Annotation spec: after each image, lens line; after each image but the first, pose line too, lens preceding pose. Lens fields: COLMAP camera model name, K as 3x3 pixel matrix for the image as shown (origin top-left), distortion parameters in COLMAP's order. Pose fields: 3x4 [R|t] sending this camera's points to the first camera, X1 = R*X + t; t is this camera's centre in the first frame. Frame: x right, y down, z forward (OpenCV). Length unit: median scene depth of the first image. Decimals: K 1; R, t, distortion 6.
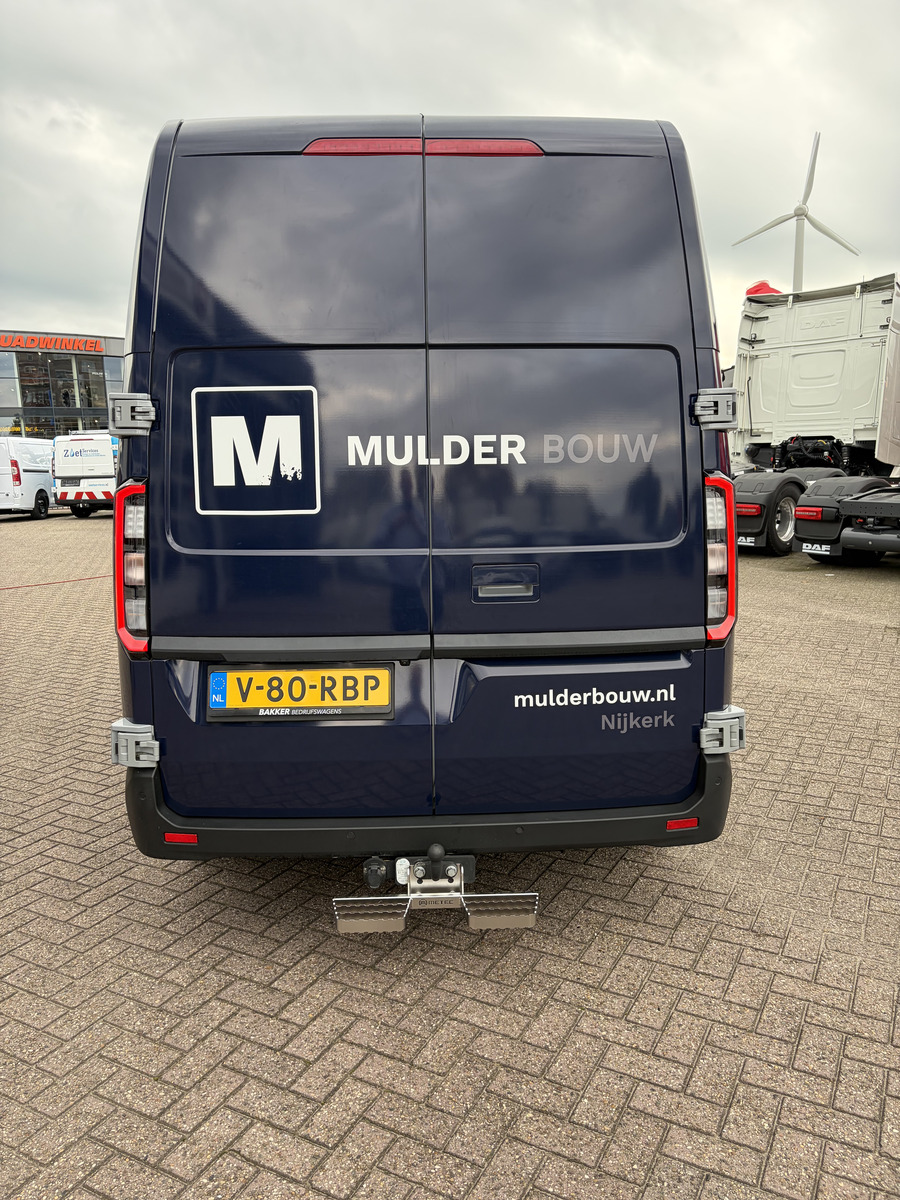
lens RADIAL K [[891.2, 0, 448.2], [0, 891.2, 602.0], [0, 0, 1]] dist [0.096233, -0.119877]
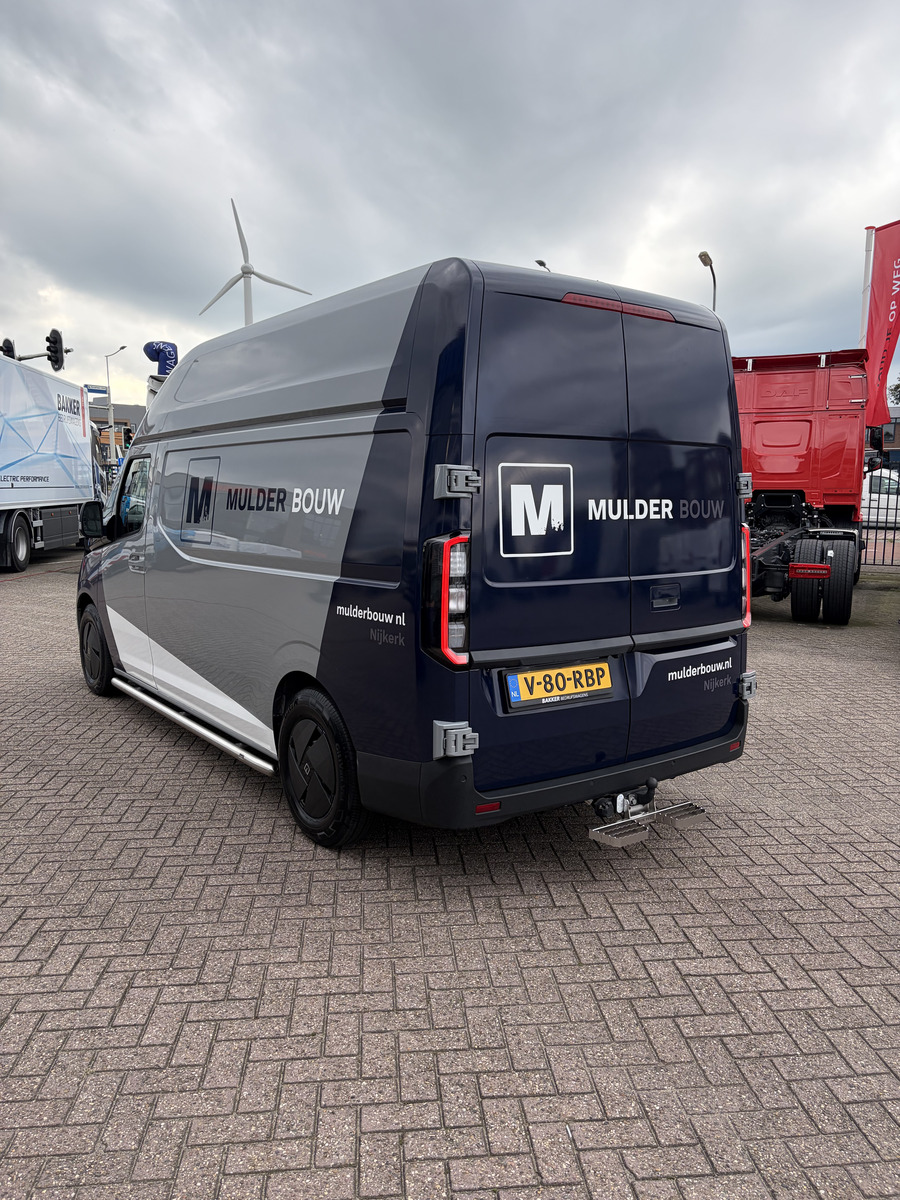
lens RADIAL K [[940.6, 0, 446.7], [0, 940.6, 603.8], [0, 0, 1]] dist [0.060172, -0.002773]
pose [[0.828280, -0.050181, 0.558062, -1.118843], [0.070200, 0.997428, -0.014503, -0.013478], [-0.555899, 0.051188, 0.829672, -0.108691]]
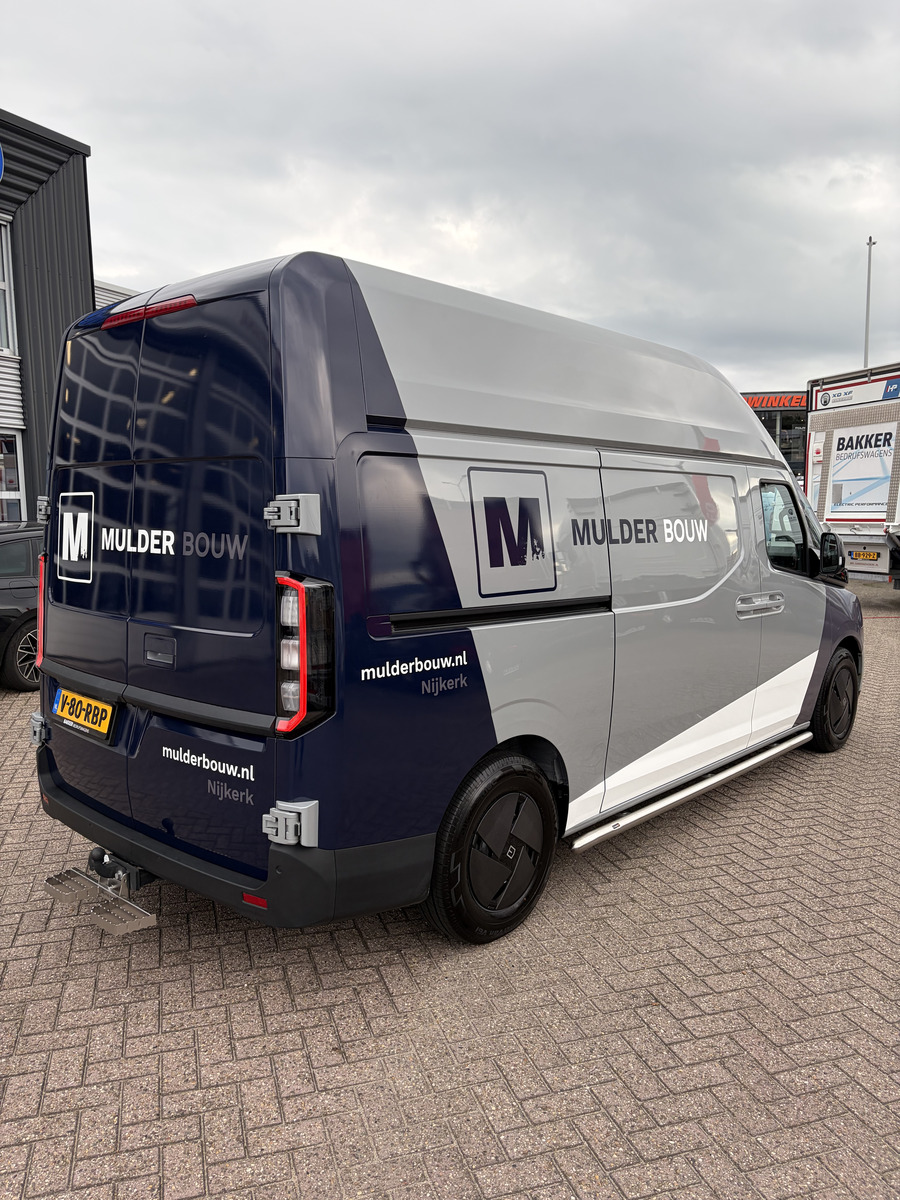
lens RADIAL K [[891.2, 0, 448.2], [0, 891.2, 602.0], [0, 0, 1]] dist [0.096233, -0.119877]
pose [[0.715245, 0.088668, -0.693226, 1.180689], [-0.124369, 0.992235, -0.001407, -0.134170], [0.687719, 0.087222, 0.720719, 0.381810]]
